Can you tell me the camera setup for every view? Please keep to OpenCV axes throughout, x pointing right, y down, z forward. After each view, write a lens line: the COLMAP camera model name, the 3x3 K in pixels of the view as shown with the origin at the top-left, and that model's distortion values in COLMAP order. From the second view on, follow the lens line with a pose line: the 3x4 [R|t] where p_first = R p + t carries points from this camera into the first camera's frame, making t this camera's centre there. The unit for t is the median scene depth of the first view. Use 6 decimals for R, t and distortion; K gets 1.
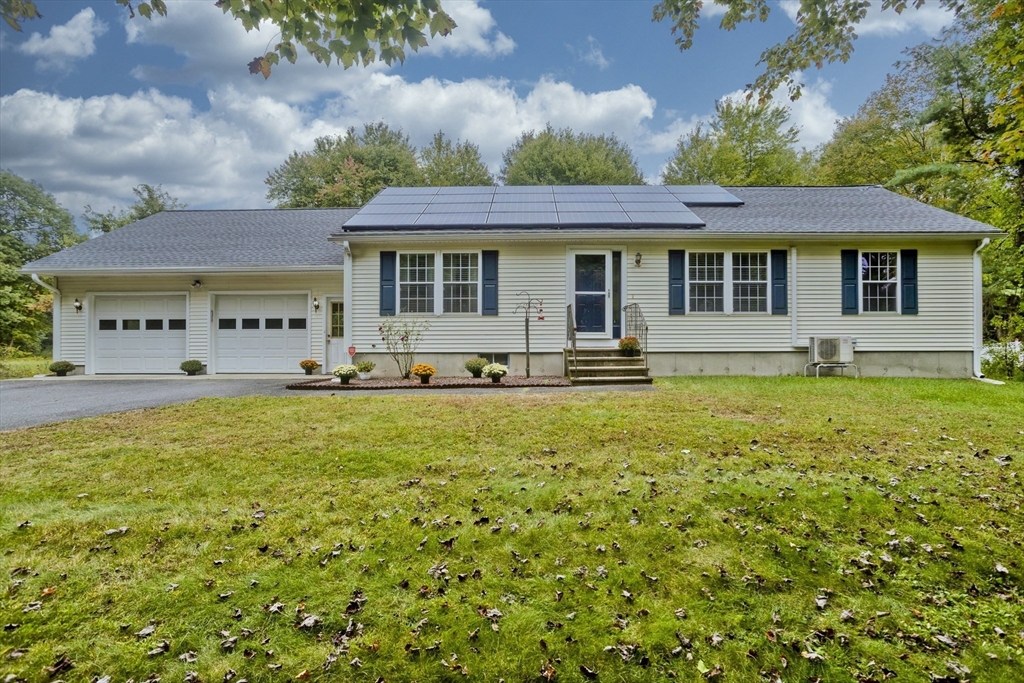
lens RADIAL K [[494.4, 0, 512.8], [0, 494.4, 346.7], [0, 0, 1]] dist [-0.033311, 0.010714]
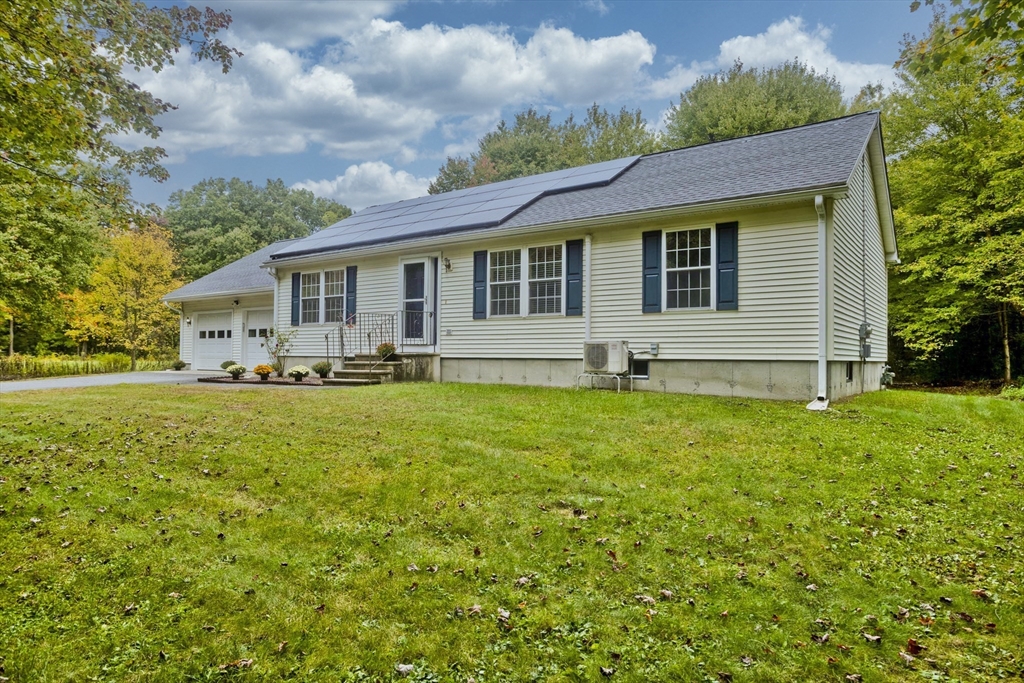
lens RADIAL K [[673.4, 0, 508.0], [0, 673.4, 346.5], [0, 0, 1]] dist [-0.034027, -0.000657]
pose [[0.801482, -0.000700, -0.598019, 1.153348], [-0.003832, 0.999973, -0.006306, -0.003667], [0.598007, 0.007346, 0.801457, -0.010535]]
